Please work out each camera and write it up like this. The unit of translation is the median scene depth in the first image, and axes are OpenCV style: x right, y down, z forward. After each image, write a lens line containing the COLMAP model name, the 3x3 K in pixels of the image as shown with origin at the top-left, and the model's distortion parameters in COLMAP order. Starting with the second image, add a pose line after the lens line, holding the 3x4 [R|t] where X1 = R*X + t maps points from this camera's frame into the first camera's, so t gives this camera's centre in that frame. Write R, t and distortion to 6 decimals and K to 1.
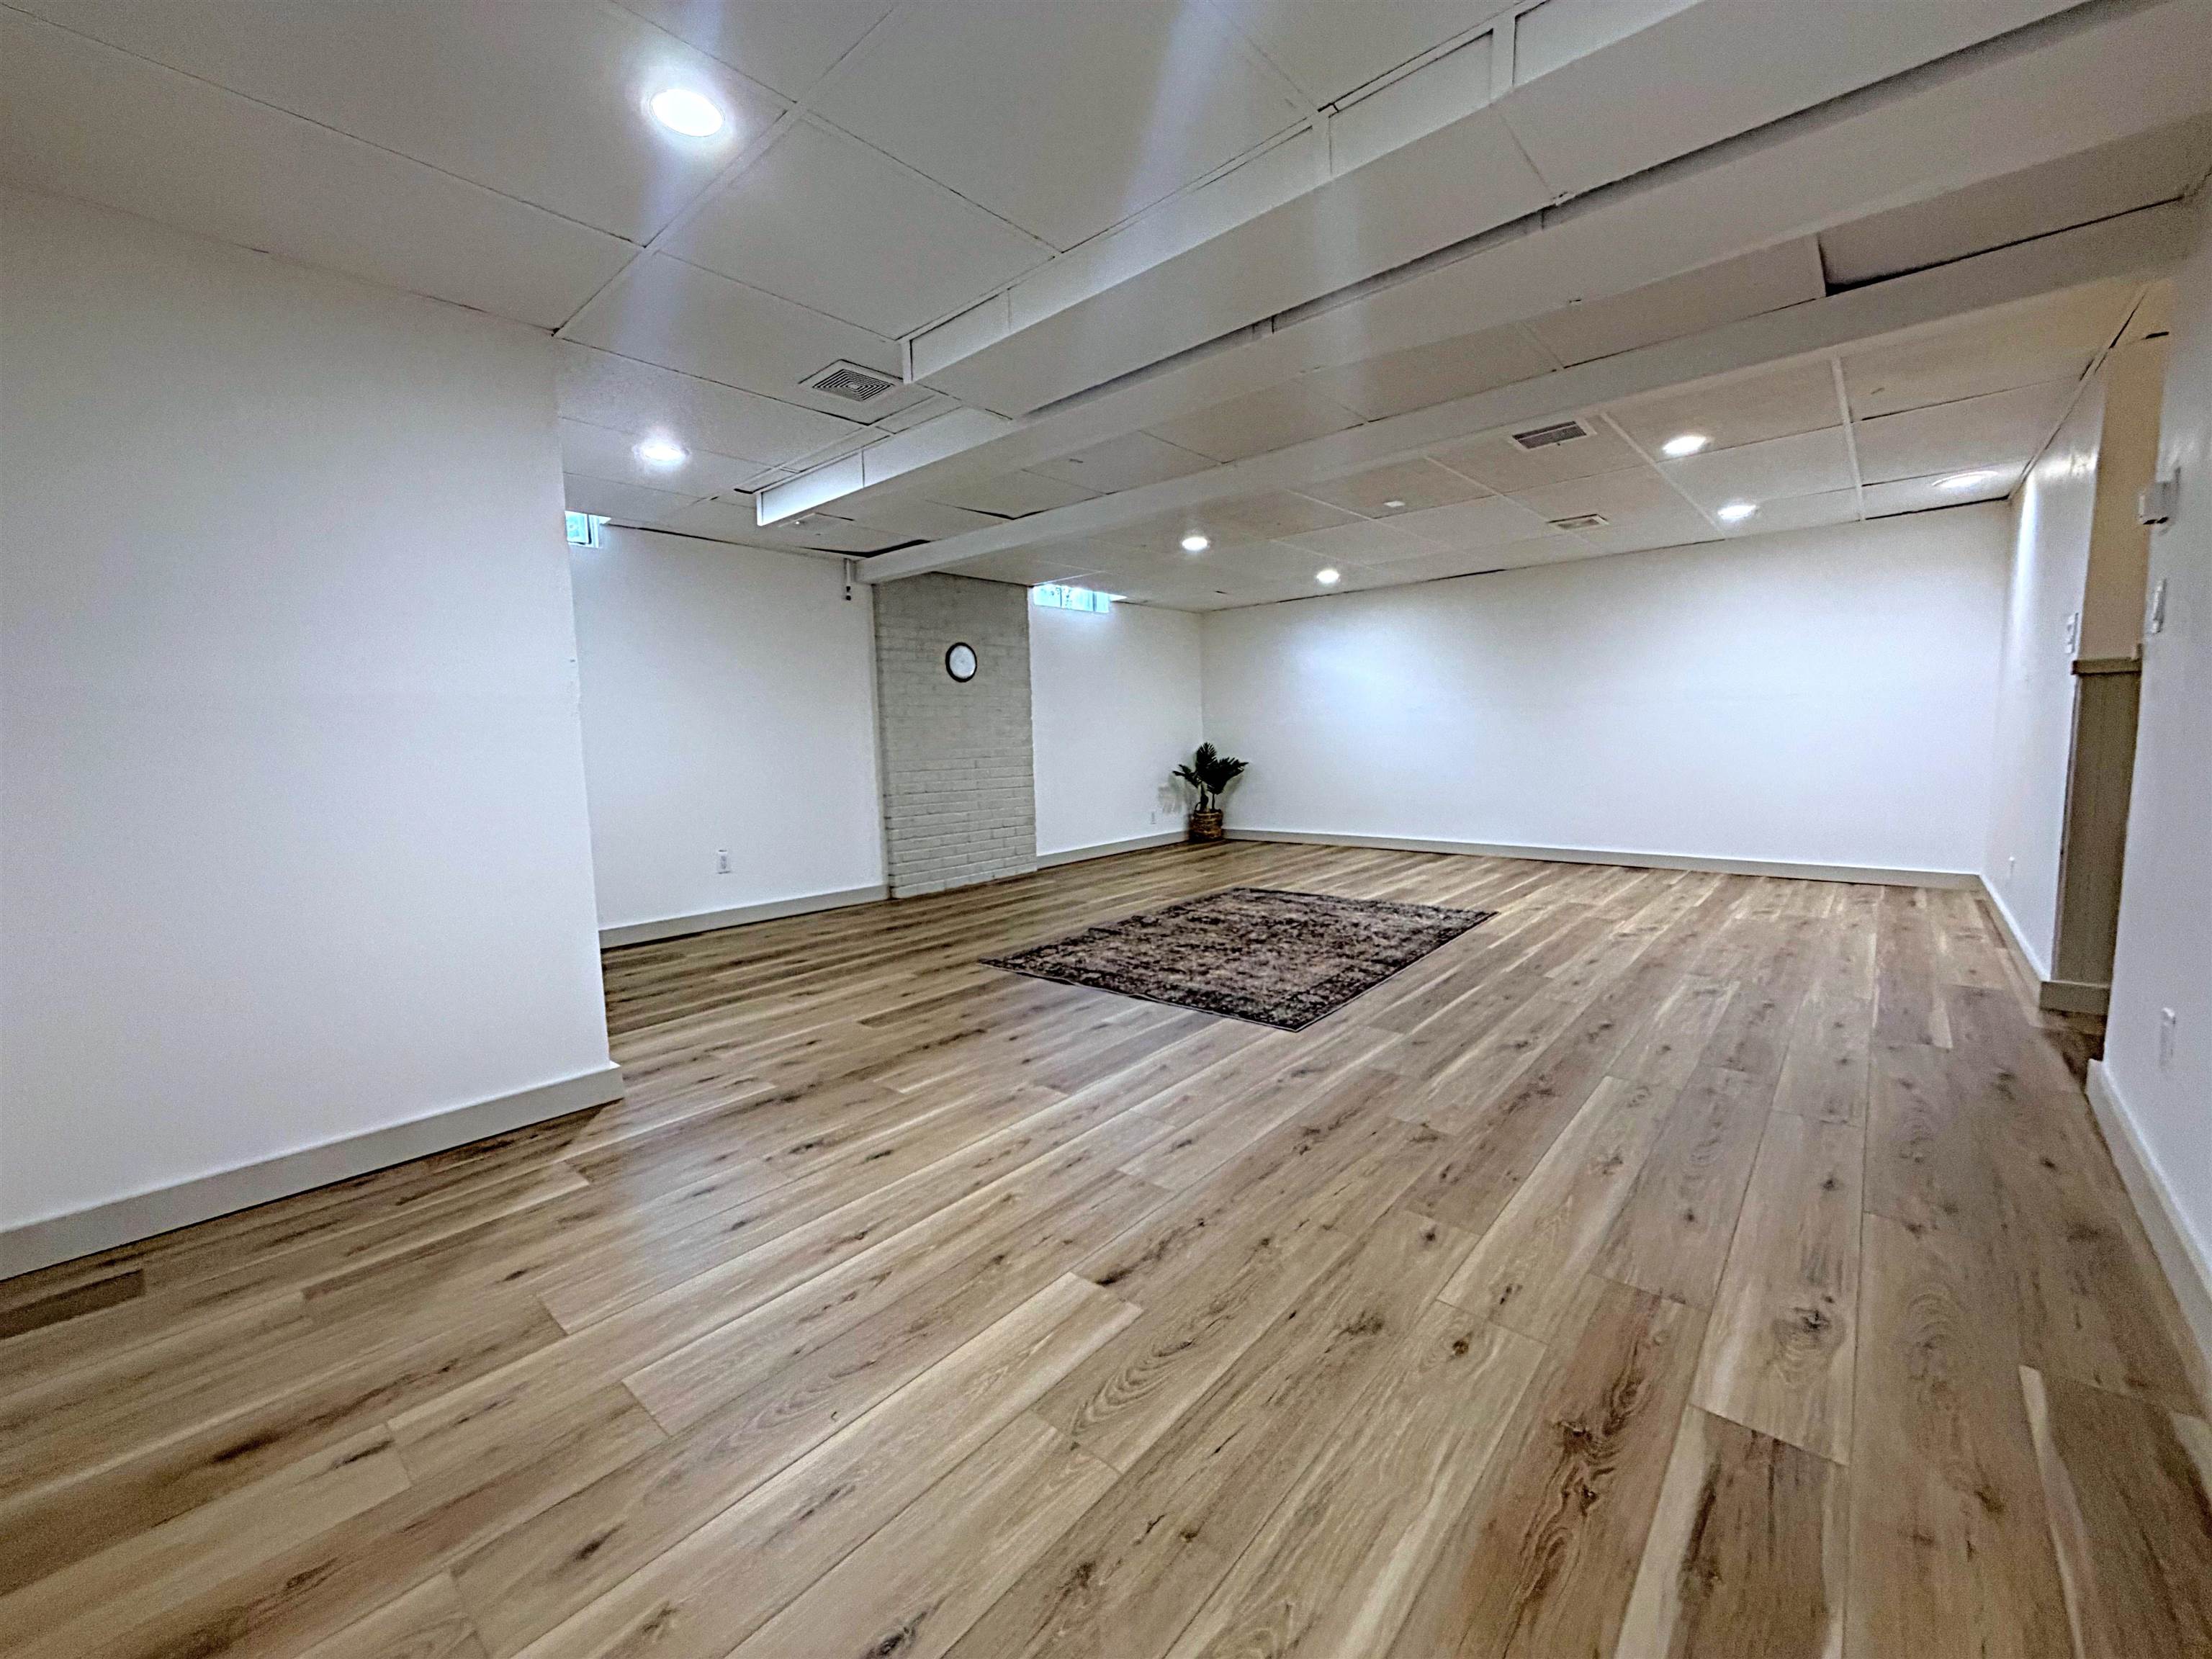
lens RADIAL K [[881.3, 0, 1099.6], [0, 881.3, 828.8], [0, 0, 1]] dist [-0.000285, -0.000003]
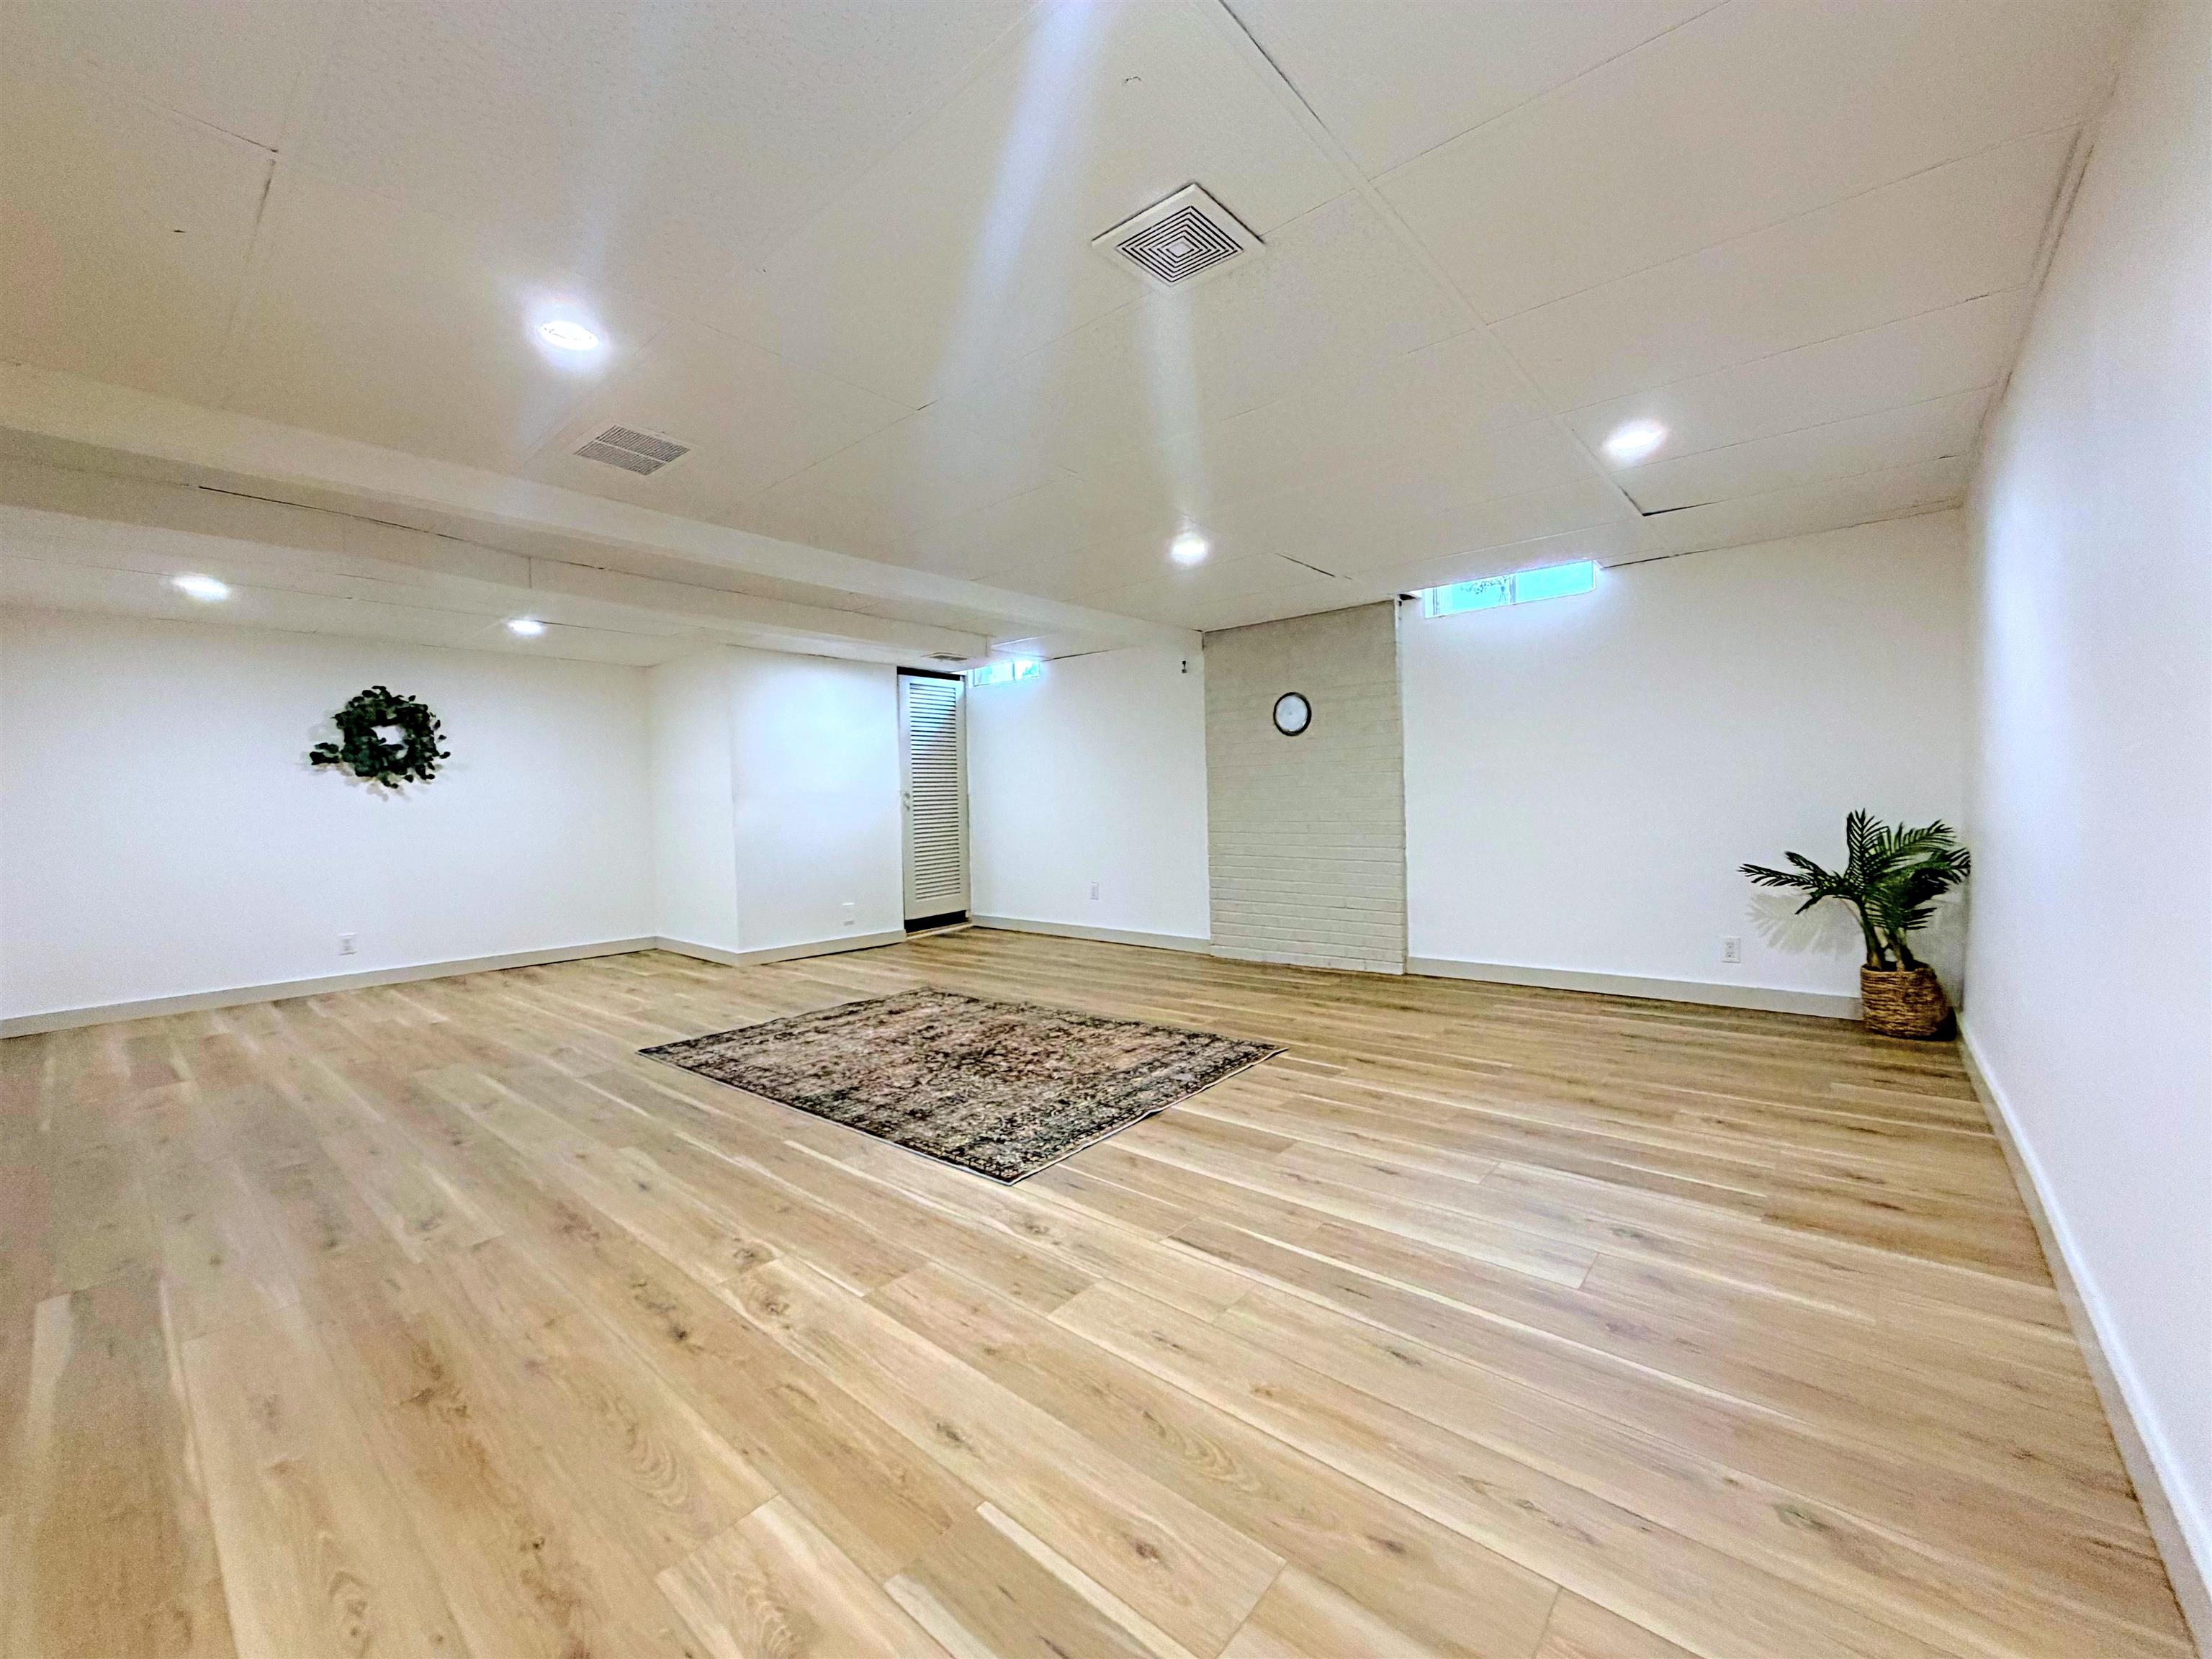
lens RADIAL K [[881.3, 0, 1099.6], [0, 881.3, 828.8], [0, 0, 1]] dist [-0.000285, -0.000003]
pose [[0.014182, 0.059264, -0.998142, 0.810333], [-0.079707, 0.995132, 0.057952, -0.120436], [0.996717, 0.078737, 0.018837, 0.879661]]
